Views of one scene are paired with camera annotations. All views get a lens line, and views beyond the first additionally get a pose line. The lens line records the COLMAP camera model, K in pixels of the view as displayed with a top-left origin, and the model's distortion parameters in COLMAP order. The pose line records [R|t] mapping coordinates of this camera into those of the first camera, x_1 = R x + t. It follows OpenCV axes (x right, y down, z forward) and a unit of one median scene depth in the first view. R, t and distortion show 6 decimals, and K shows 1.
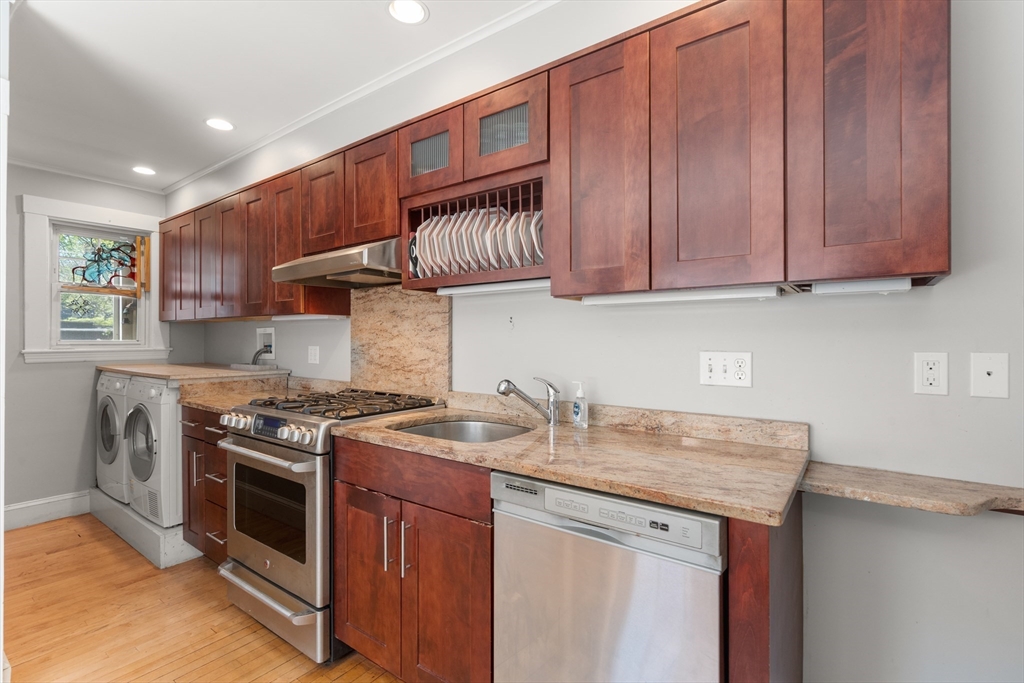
lens RADIAL K [[475.2, 0, 509.3], [0, 475.2, 338.0], [0, 0, 1]] dist [-0.008223, 0.003855]
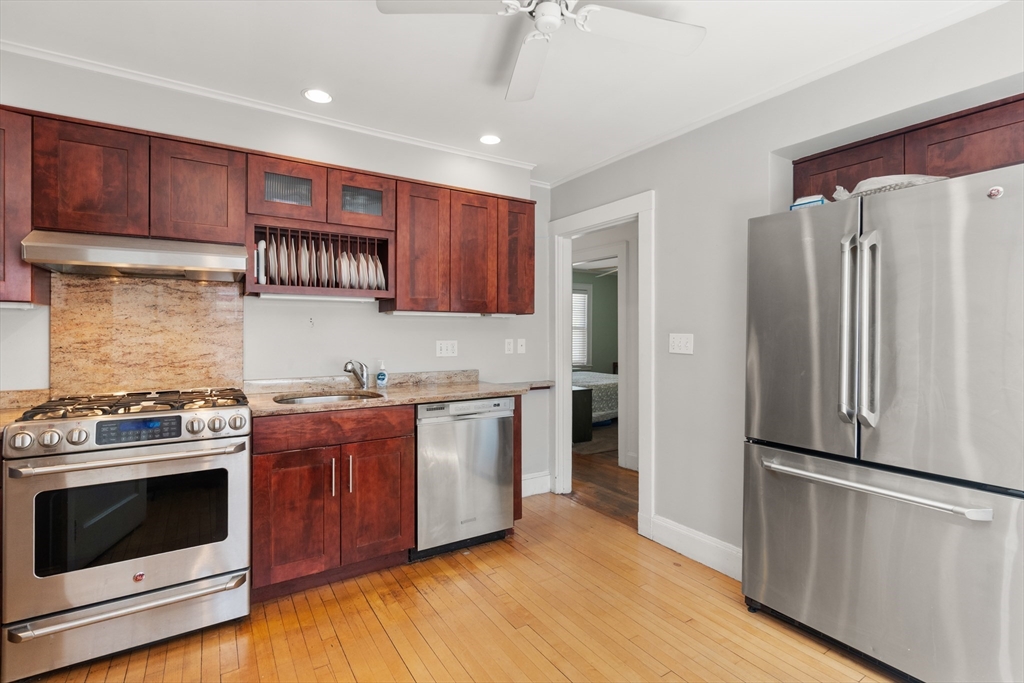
lens RADIAL K [[475.2, 0, 511.8], [0, 475.2, 330.8], [0, 0, 1]] dist [-0.008223, 0.003855]
pose [[0.358004, 0.004599, 0.933709, -1.361451], [-0.002191, 0.999989, -0.004085, -0.005289], [-0.933718, -0.000584, 0.358010, -0.018728]]
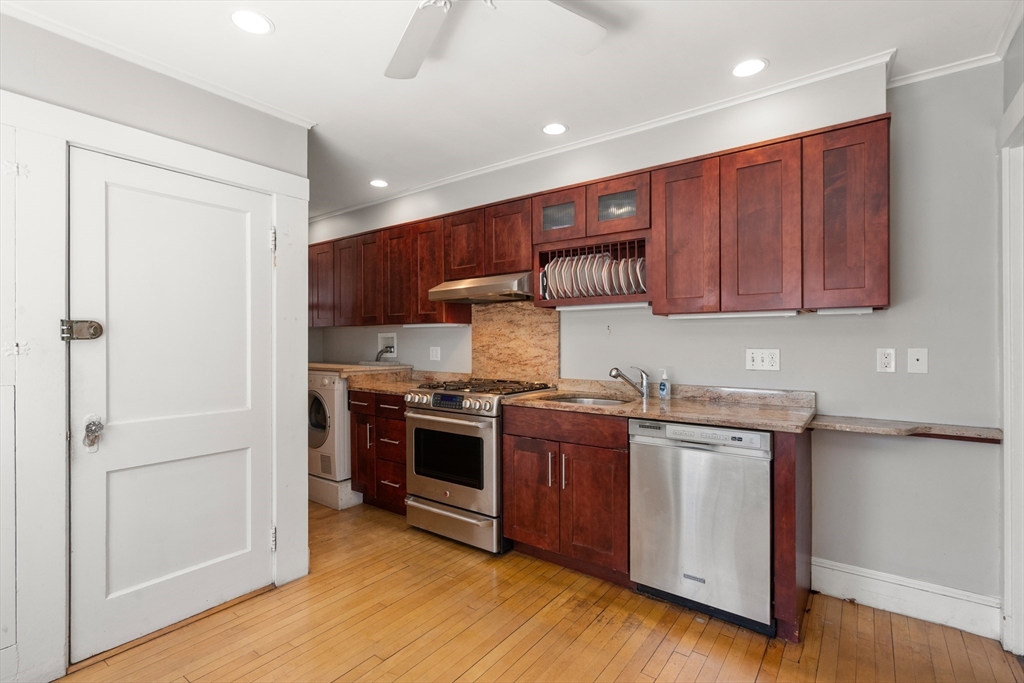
lens RADIAL K [[475.2, 0, 510.0], [0, 475.2, 341.6], [0, 0, 1]] dist [-0.008223, 0.003855]
pose [[0.999972, -0.002006, -0.007193, -0.369019], [0.002024, 0.999995, 0.002569, -0.000927], [0.007188, -0.002583, 0.999971, -0.578774]]
